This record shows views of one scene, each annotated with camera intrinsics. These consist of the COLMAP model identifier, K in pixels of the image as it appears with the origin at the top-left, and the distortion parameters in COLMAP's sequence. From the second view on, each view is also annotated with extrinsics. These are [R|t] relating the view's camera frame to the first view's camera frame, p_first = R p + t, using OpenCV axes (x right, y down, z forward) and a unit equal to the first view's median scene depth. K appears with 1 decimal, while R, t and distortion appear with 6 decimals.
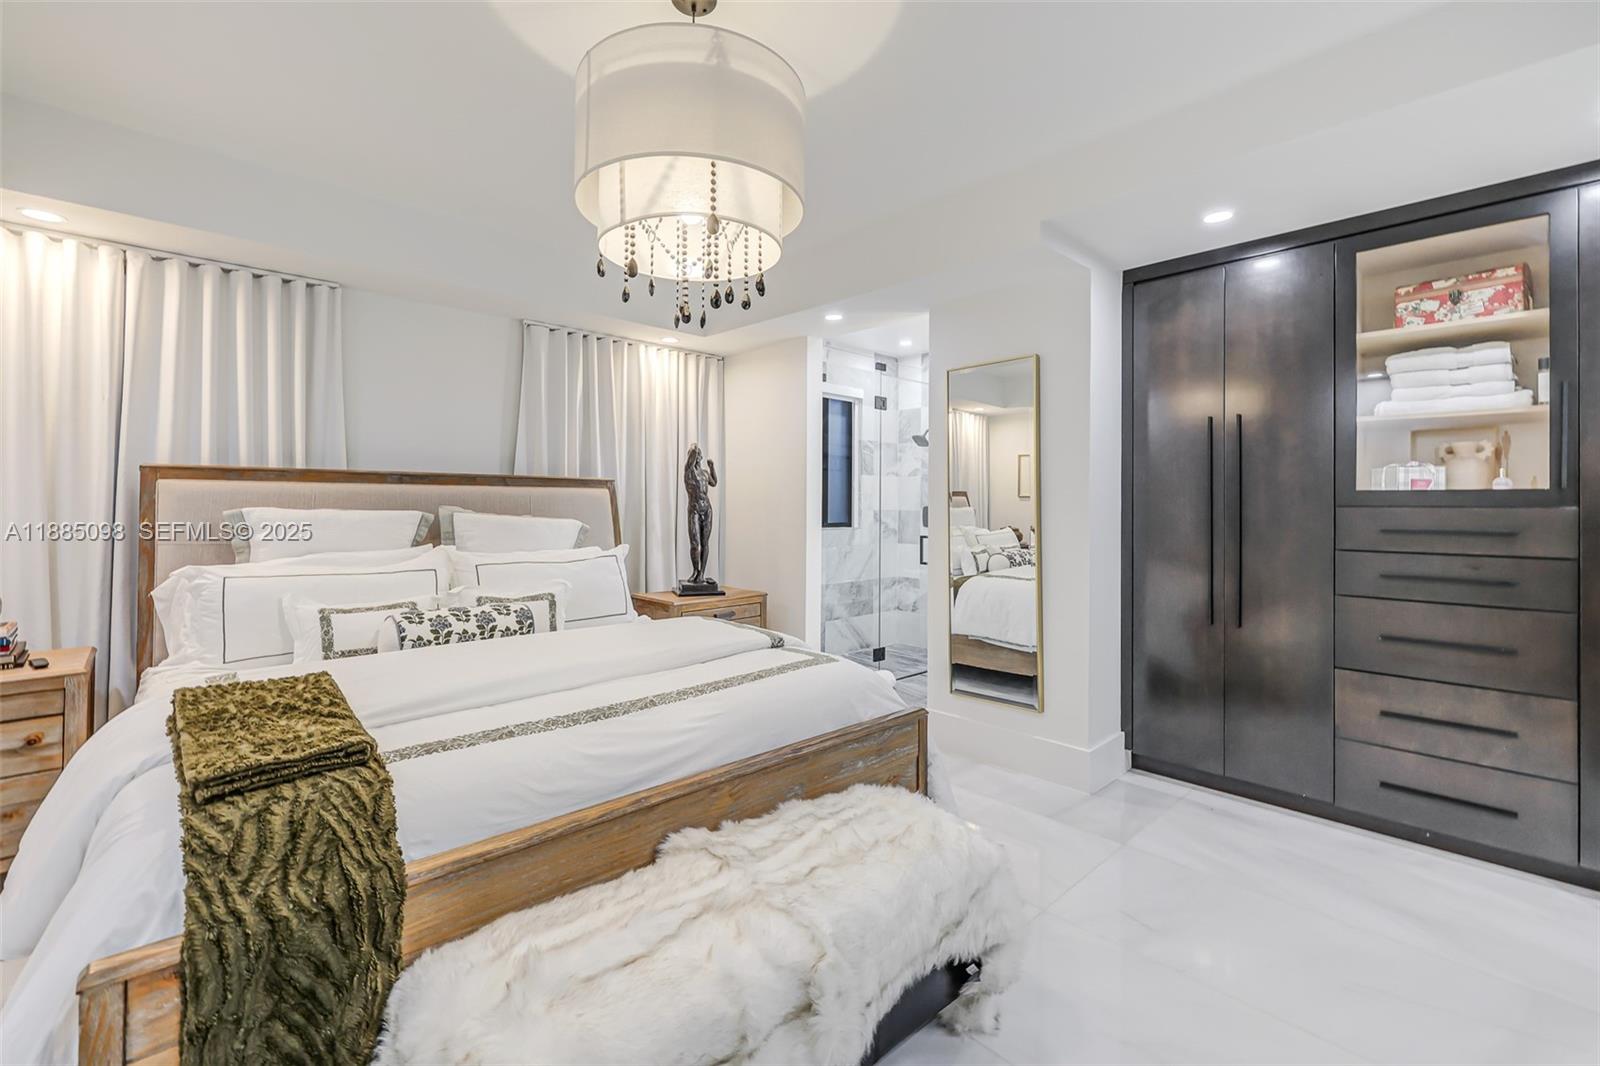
lens RADIAL K [[666.1, 0, 831.8], [0, 666.1, 501.7], [0, 0, 1]] dist [-0.001600, -0.000260]
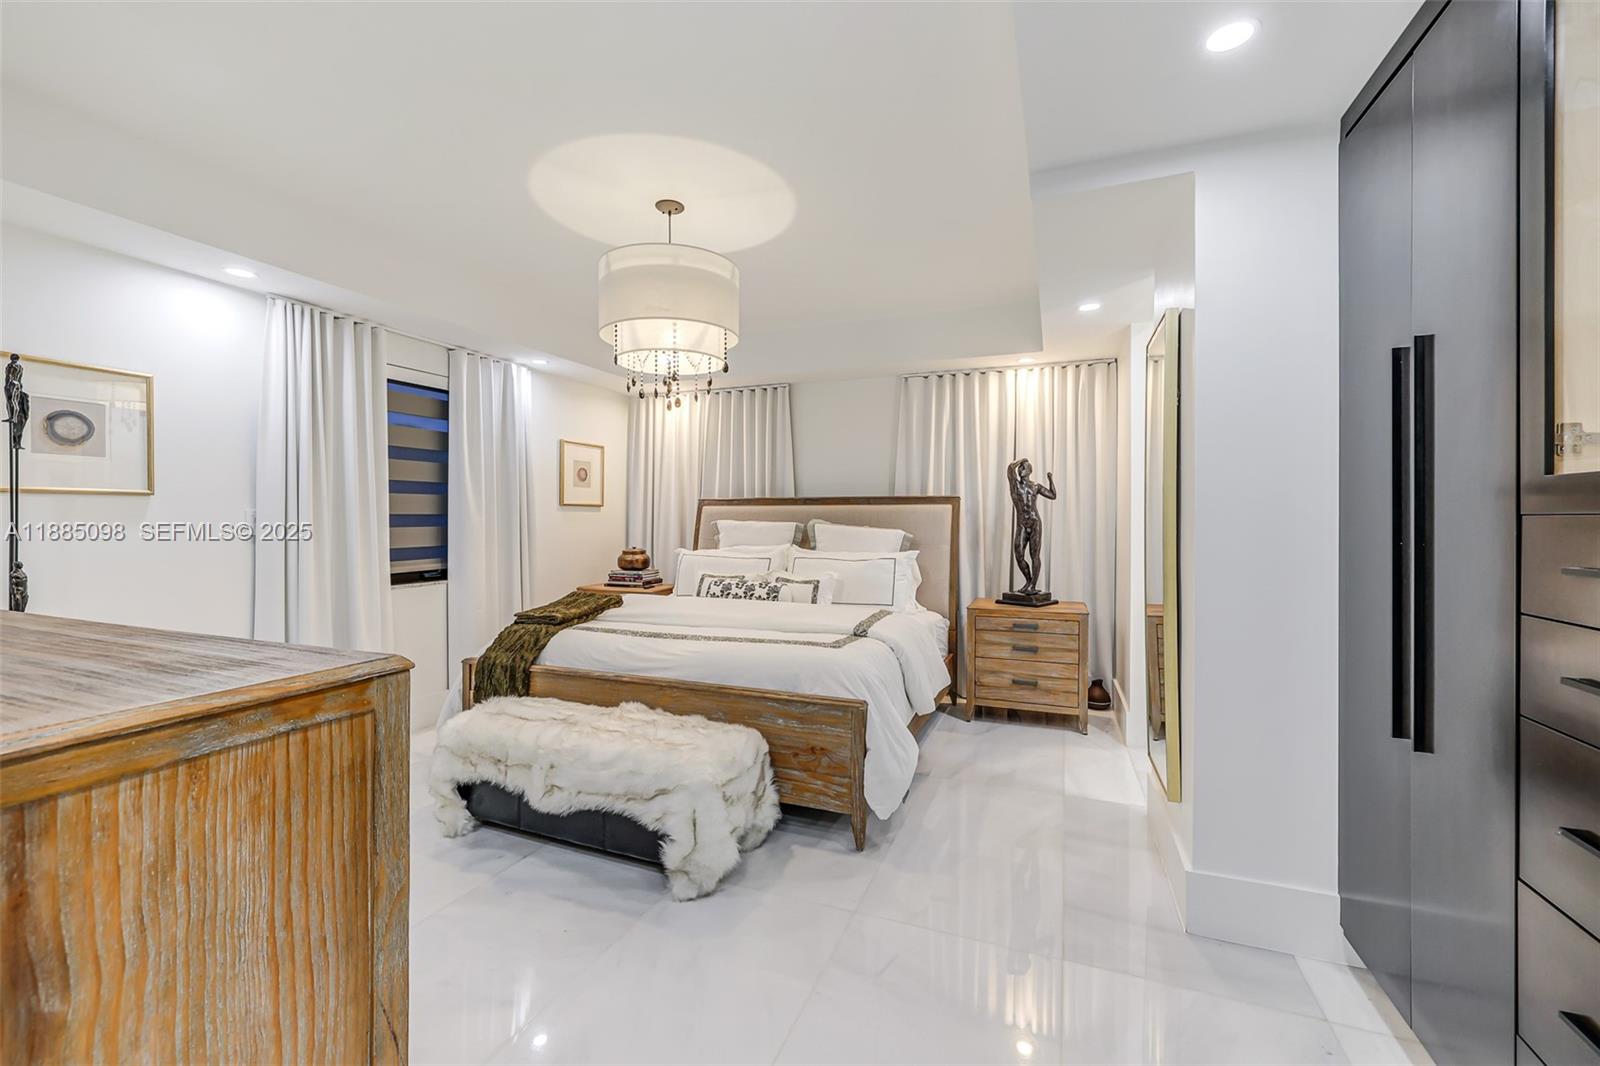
lens RADIAL K [[666.1, 0, 797.8], [0, 666.1, 525.5], [0, 0, 1]] dist [-0.001600, -0.000260]
pose [[0.432584, 0.003635, -0.901586, 0.761833], [0.006513, 0.999953, 0.007156, 0.009307], [0.901570, -0.008968, 0.432540, 0.311124]]
